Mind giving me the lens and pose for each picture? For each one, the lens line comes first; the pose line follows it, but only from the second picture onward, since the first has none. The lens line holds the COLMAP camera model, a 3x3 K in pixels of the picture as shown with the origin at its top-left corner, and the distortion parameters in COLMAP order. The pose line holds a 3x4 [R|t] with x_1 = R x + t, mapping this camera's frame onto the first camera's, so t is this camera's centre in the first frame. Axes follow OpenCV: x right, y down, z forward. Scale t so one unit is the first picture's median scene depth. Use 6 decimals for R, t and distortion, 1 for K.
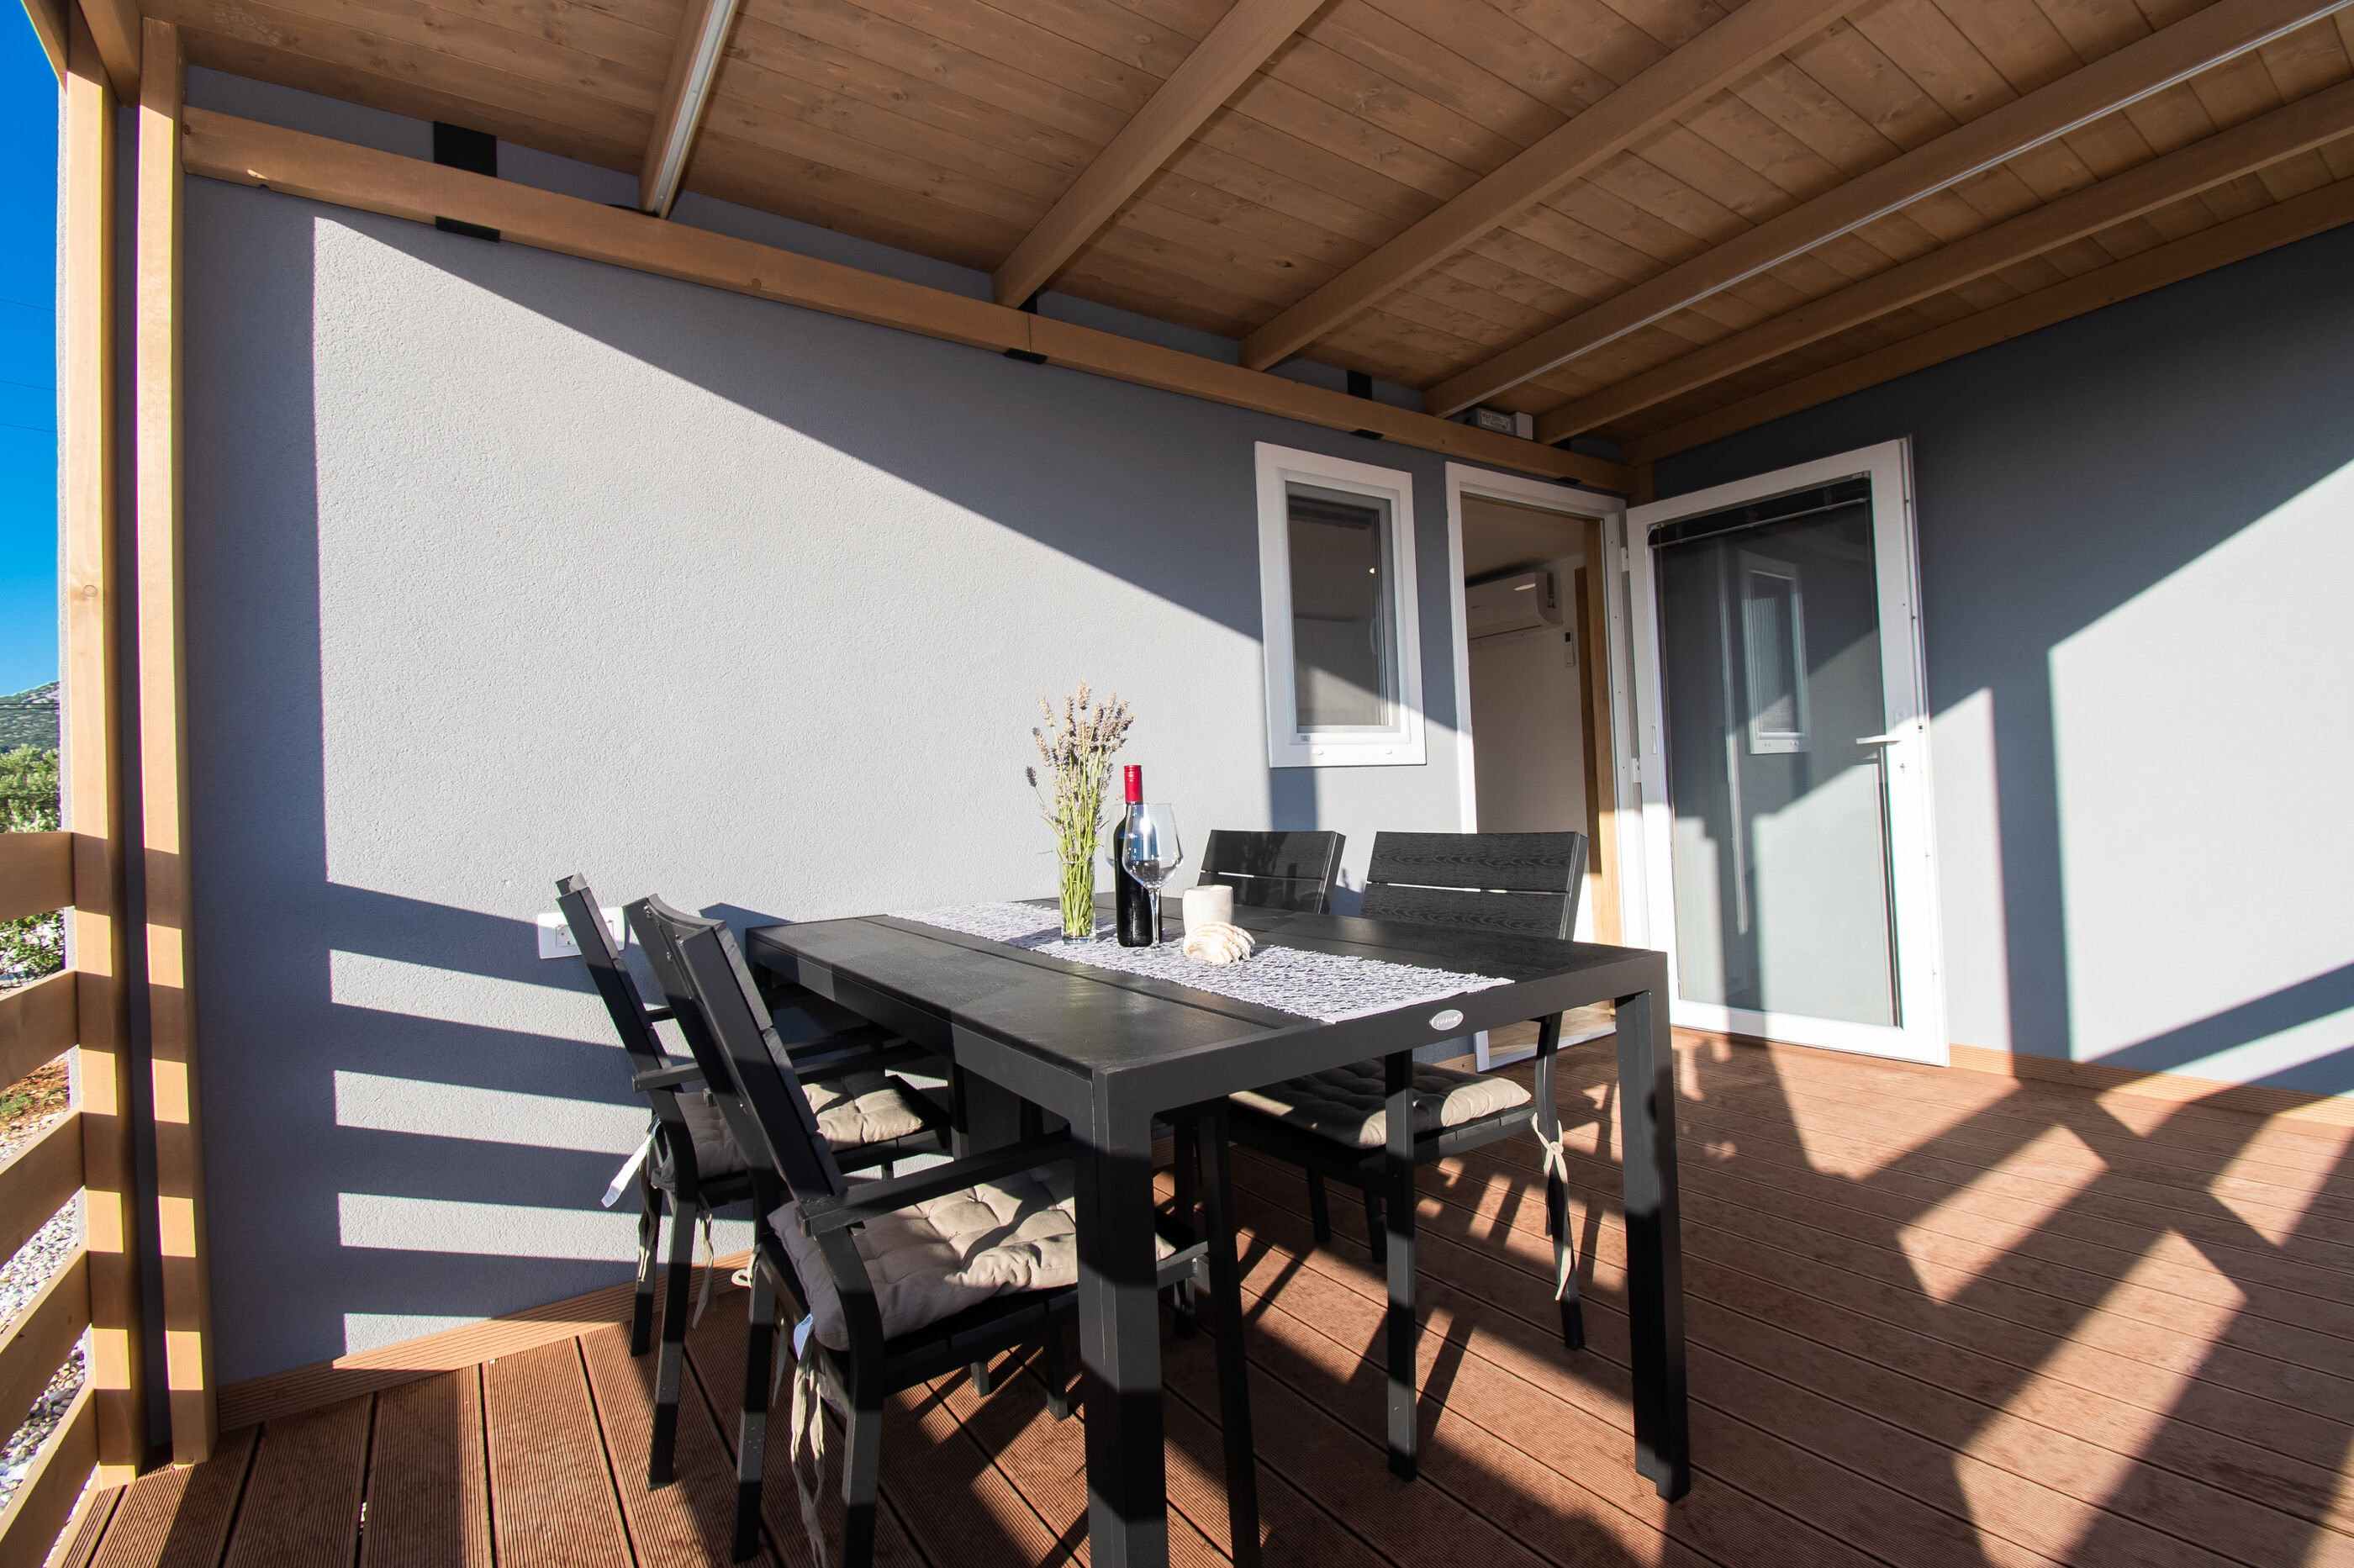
lens RADIAL K [[1041.8, 0, 1175.9], [0, 1041.8, 772.3], [0, 0, 1]] dist [-0.000847, -0.012239]
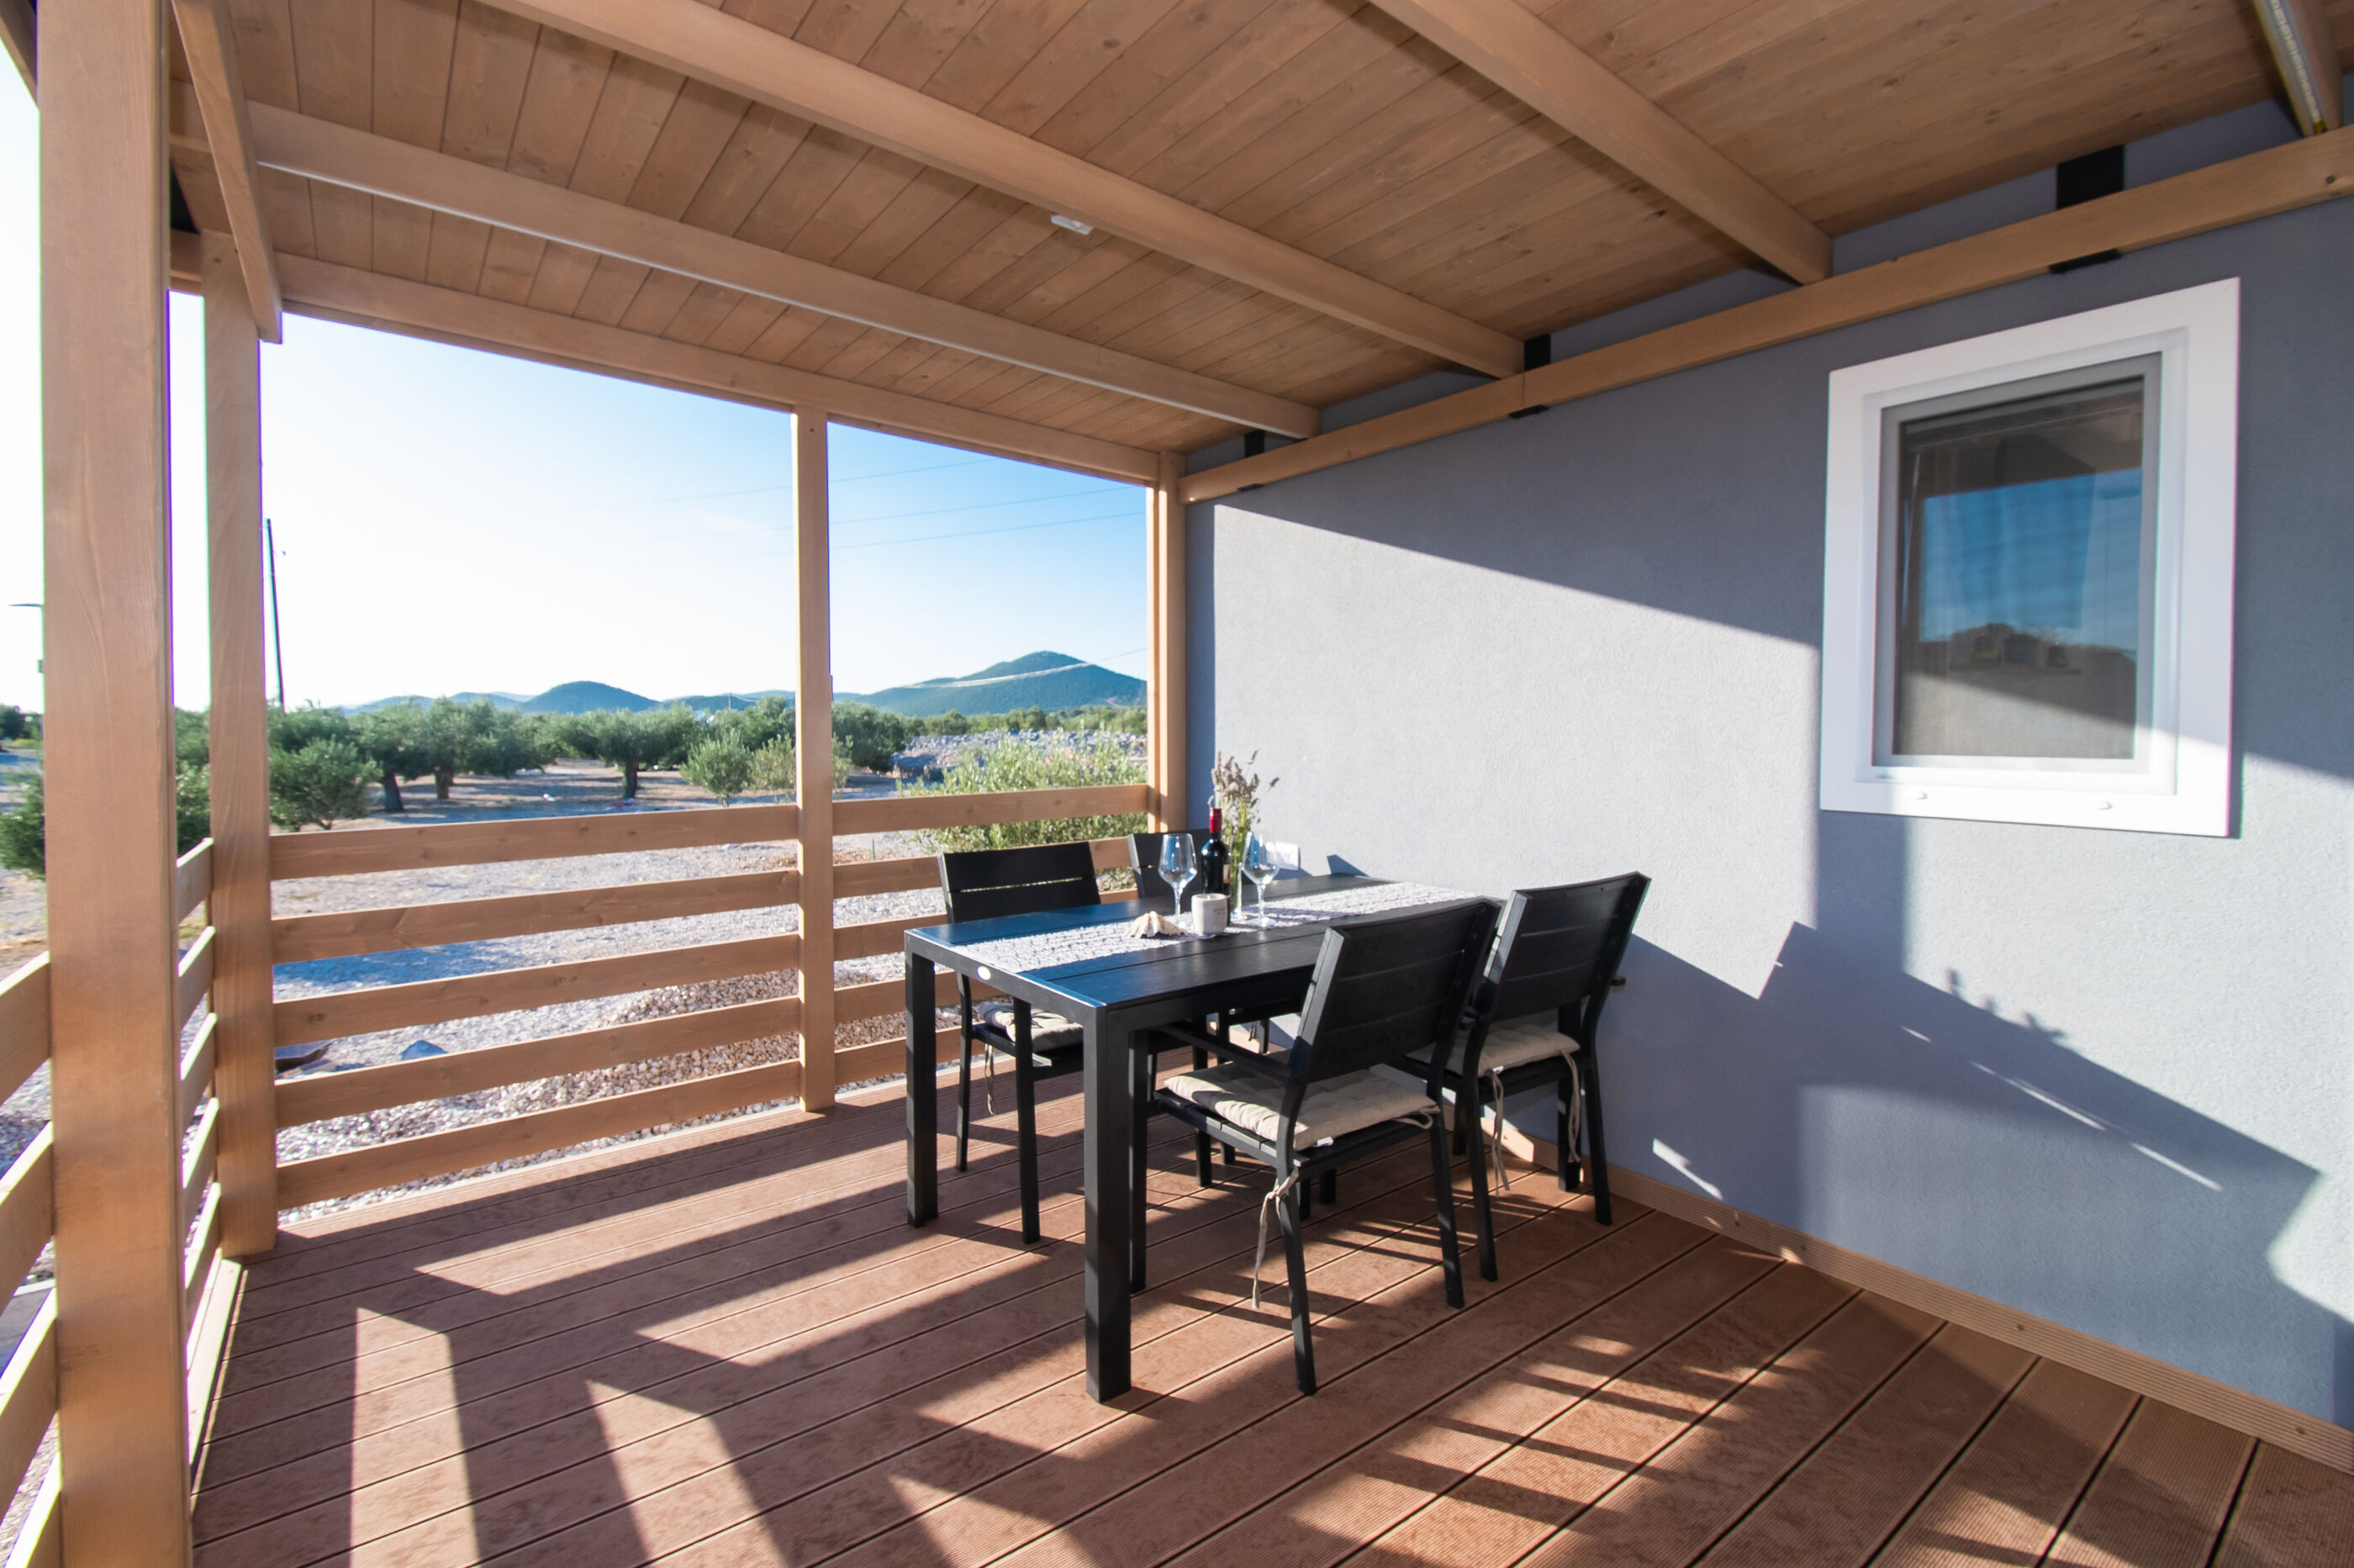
lens RADIAL K [[1041.8, 0, 1175.9], [0, 1041.8, 772.3], [0, 0, 1]] dist [-0.000847, -0.012239]
pose [[0.040141, 0.075611, -0.996329, 0.835689], [0.006959, 0.997087, 0.075949, -0.091838], [0.999170, -0.009982, 0.039498, 0.503158]]
